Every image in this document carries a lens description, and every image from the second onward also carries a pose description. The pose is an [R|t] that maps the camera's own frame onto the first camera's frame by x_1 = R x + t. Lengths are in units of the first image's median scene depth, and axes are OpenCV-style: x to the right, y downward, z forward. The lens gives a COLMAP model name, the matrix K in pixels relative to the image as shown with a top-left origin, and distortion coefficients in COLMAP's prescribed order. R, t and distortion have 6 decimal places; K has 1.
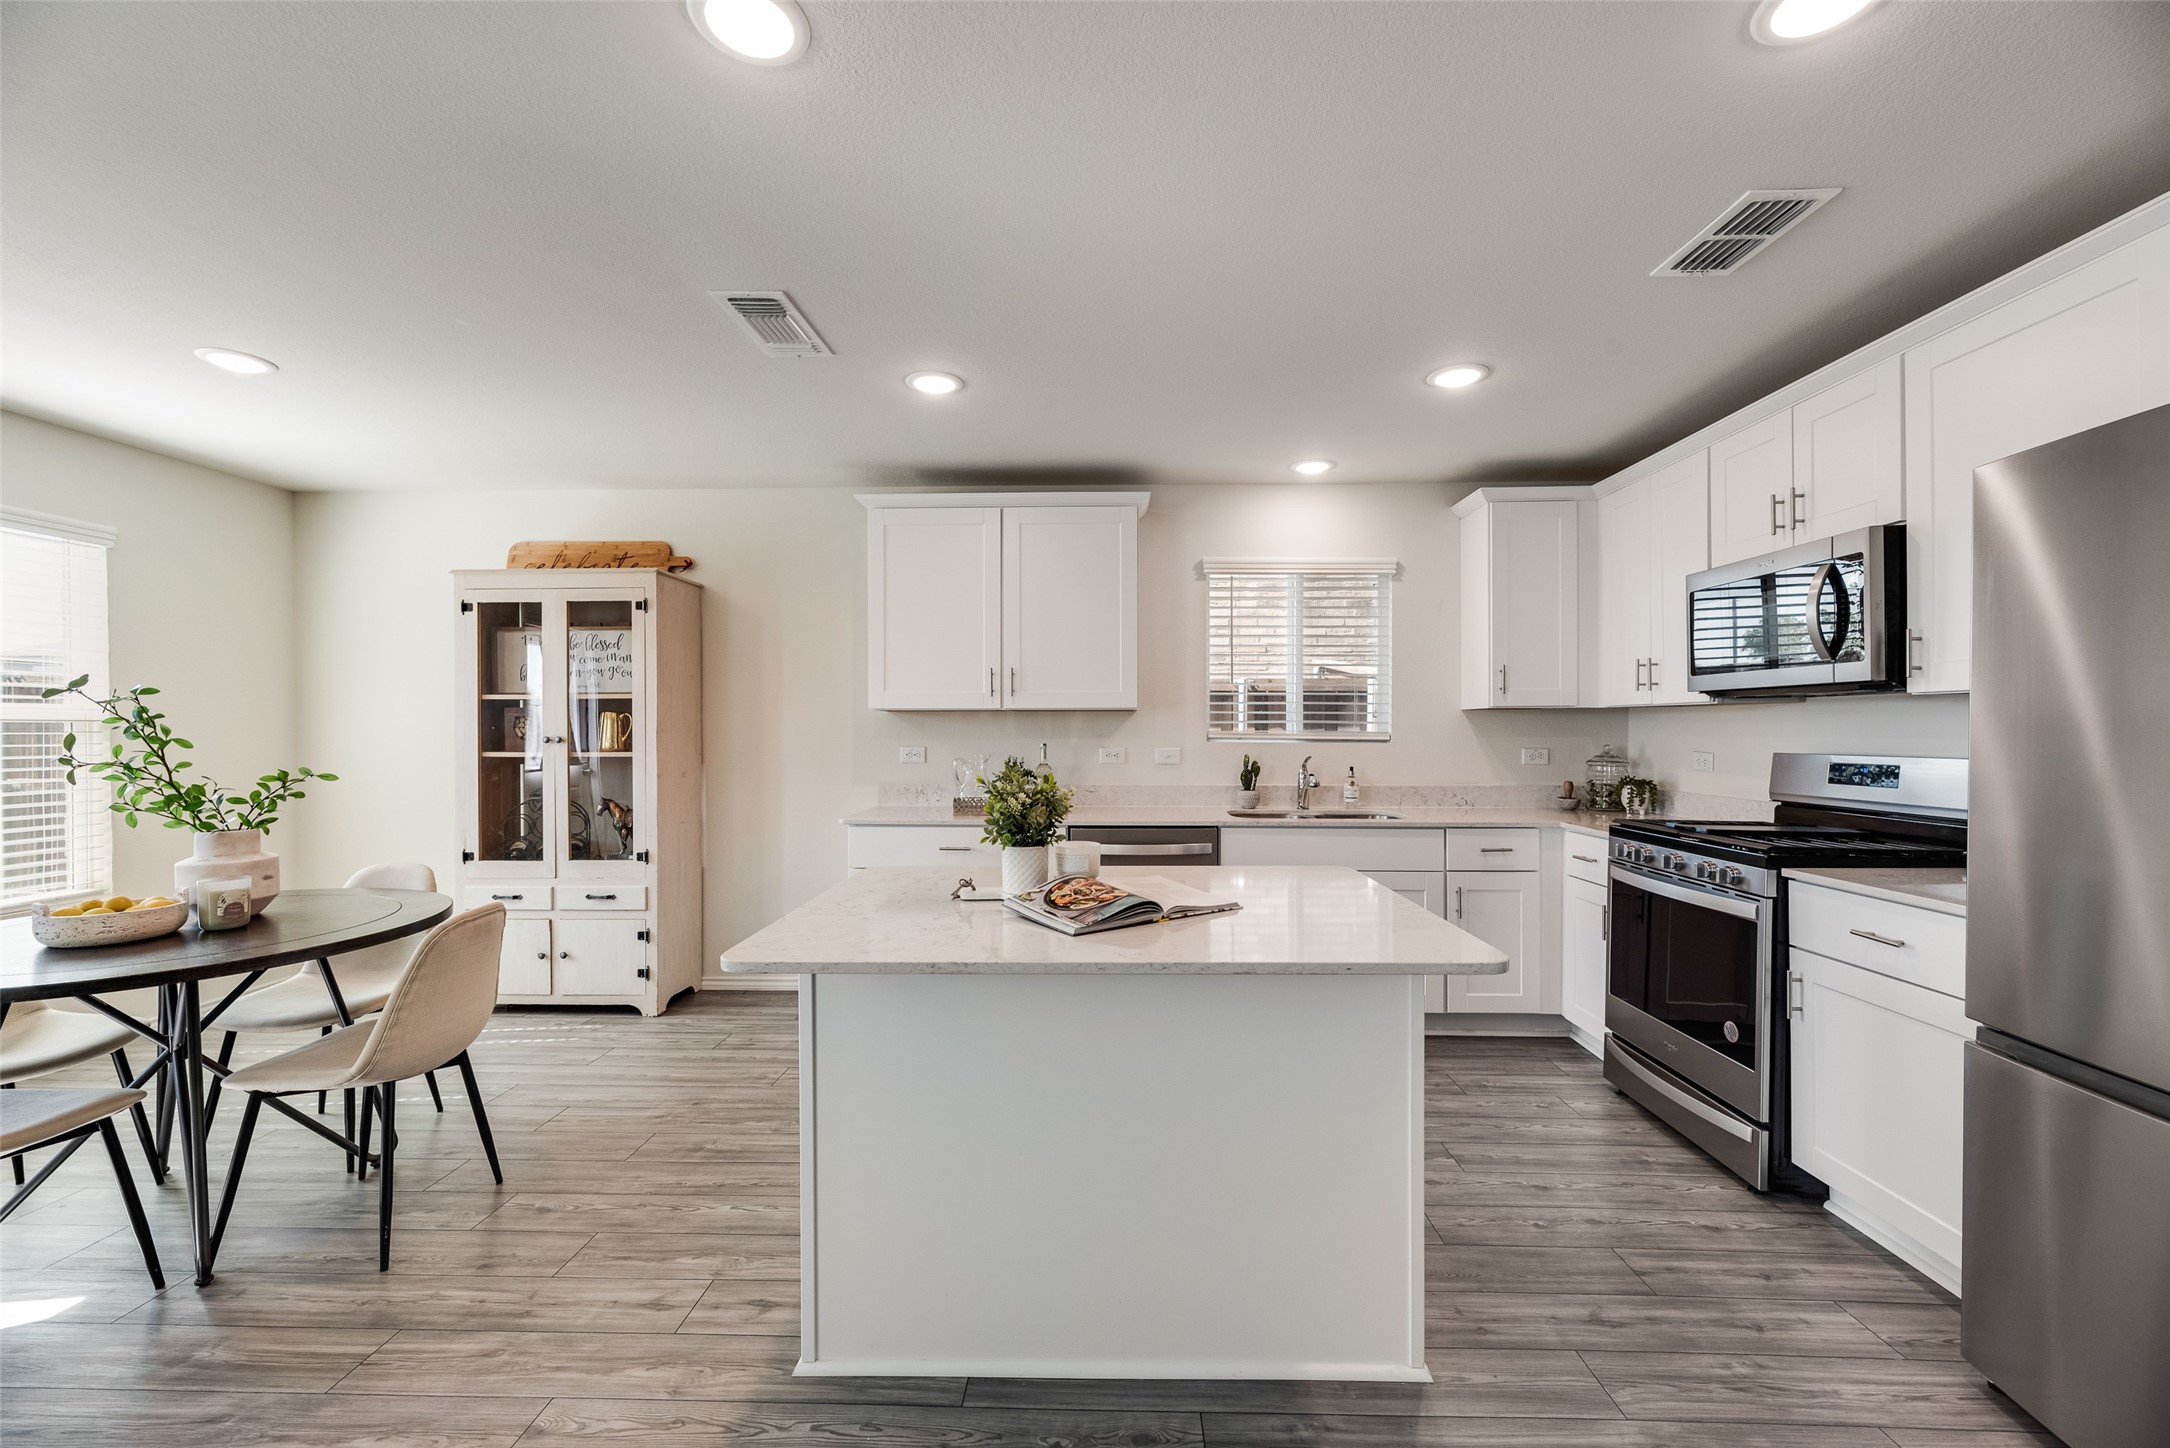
lens RADIAL K [[847.4, 0, 1076.3], [0, 847.4, 736.6], [0, 0, 1]] dist [0.000460, -0.000063]
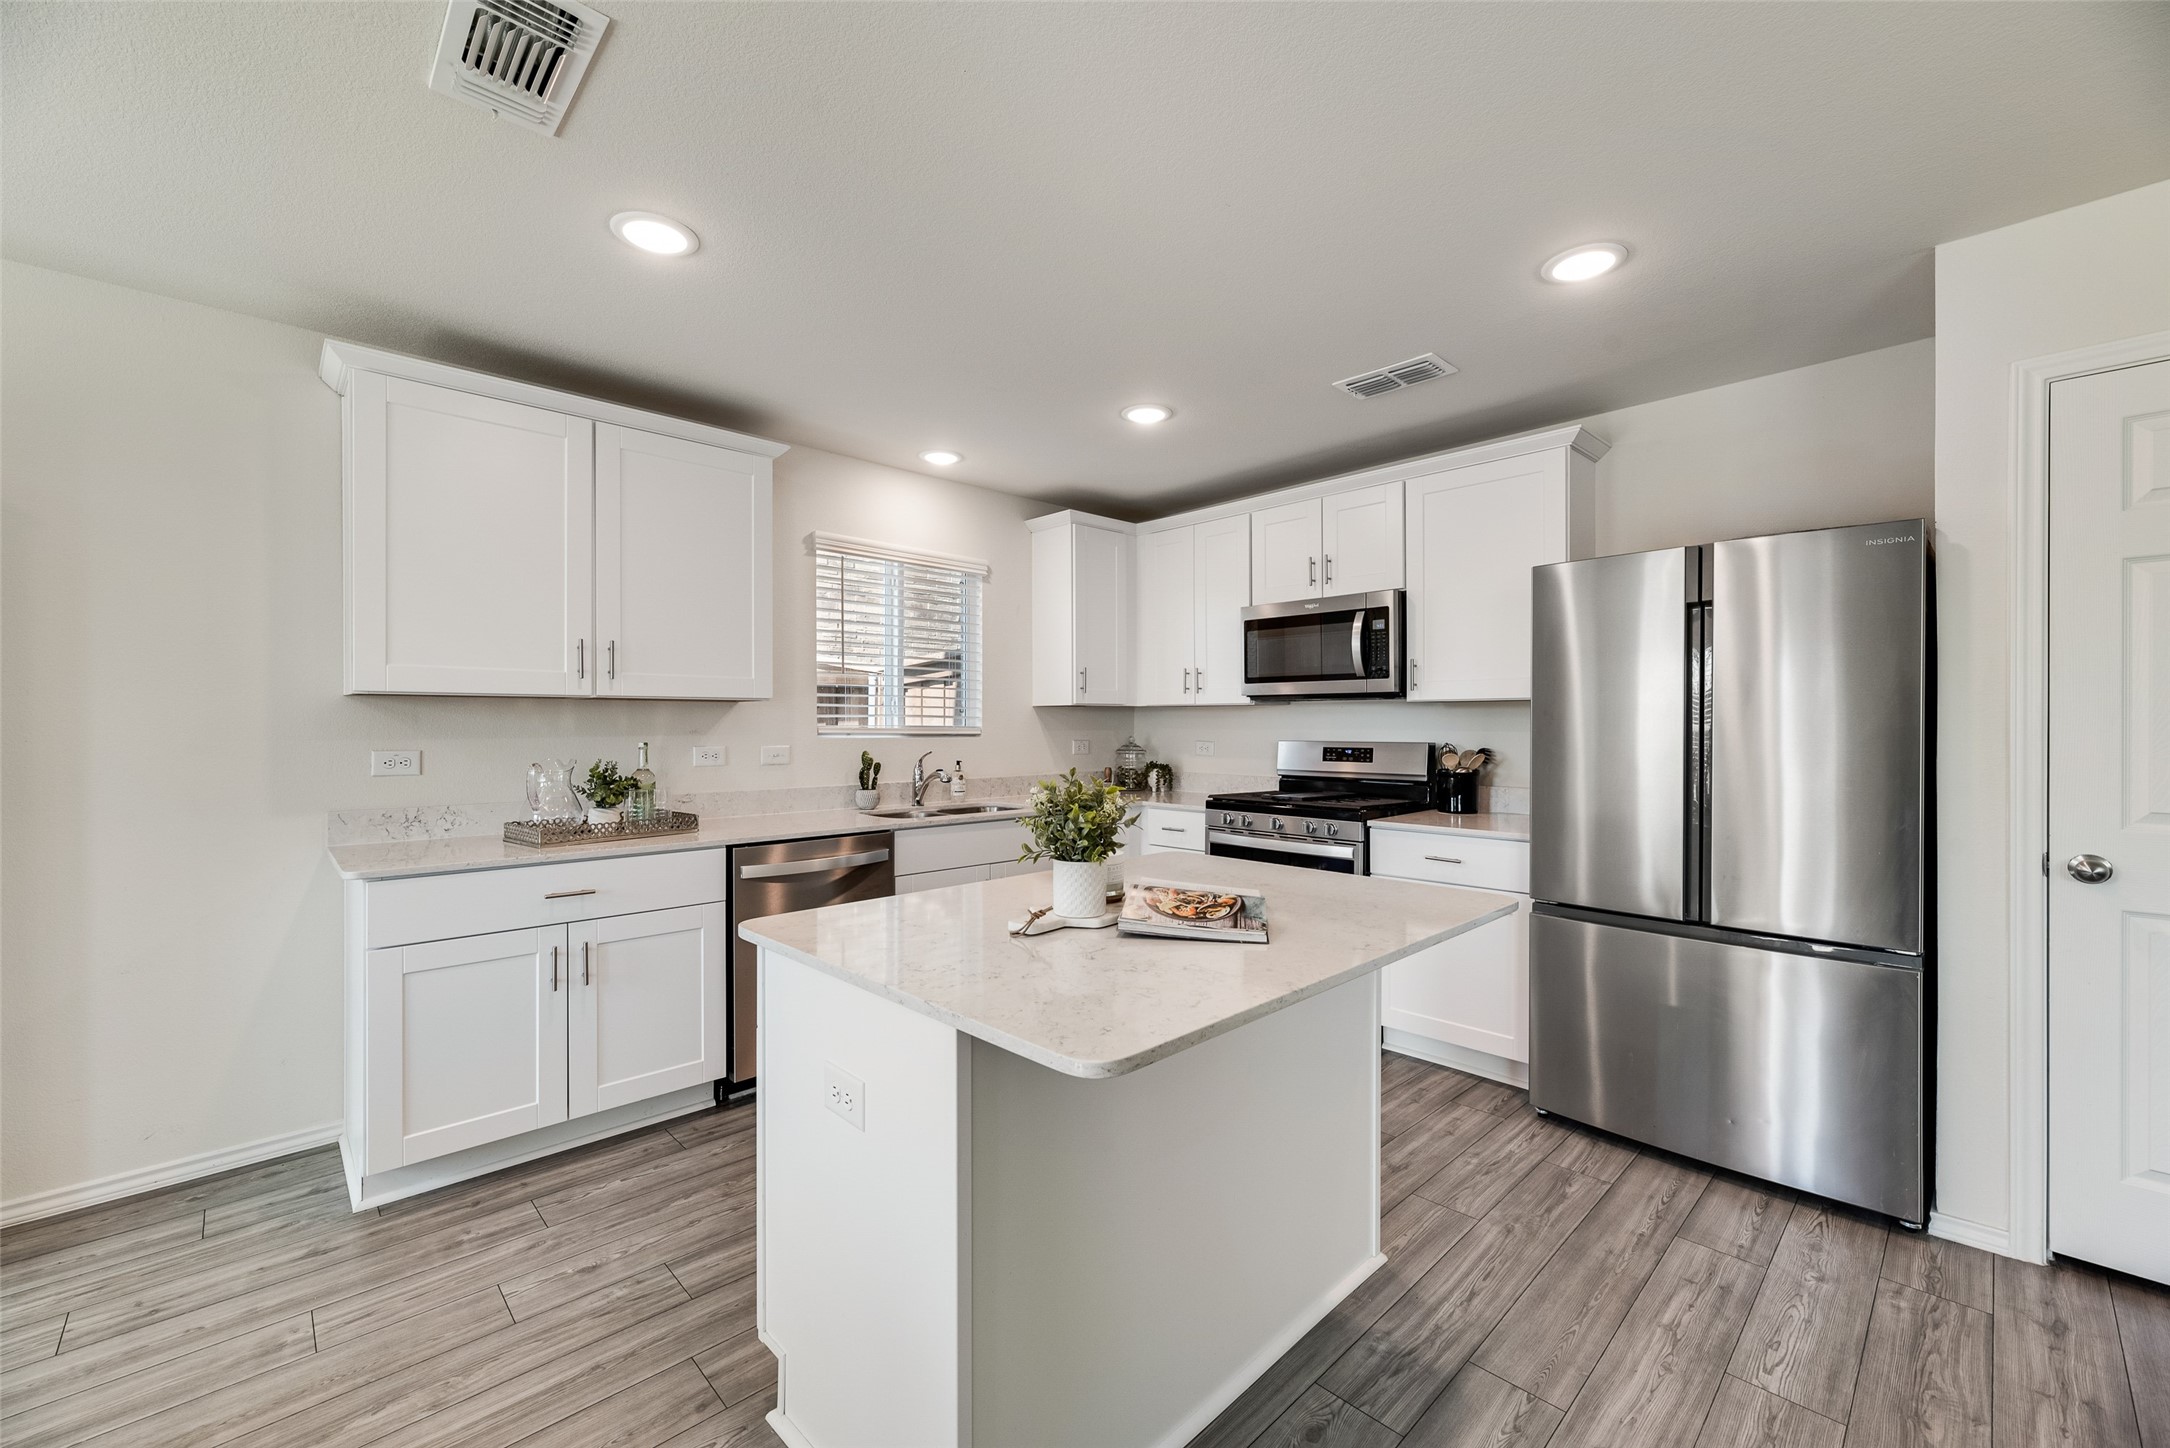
lens RADIAL K [[861.9, 0, 1075.6], [0, 861.9, 727.0], [0, 0, 1]] dist [-0.000949, -0.000081]
pose [[0.708166, -0.002259, 0.706042, -0.317756], [0.005804, 0.999980, -0.002622, -0.001447], [-0.706022, 0.005955, 0.708165, 0.180355]]
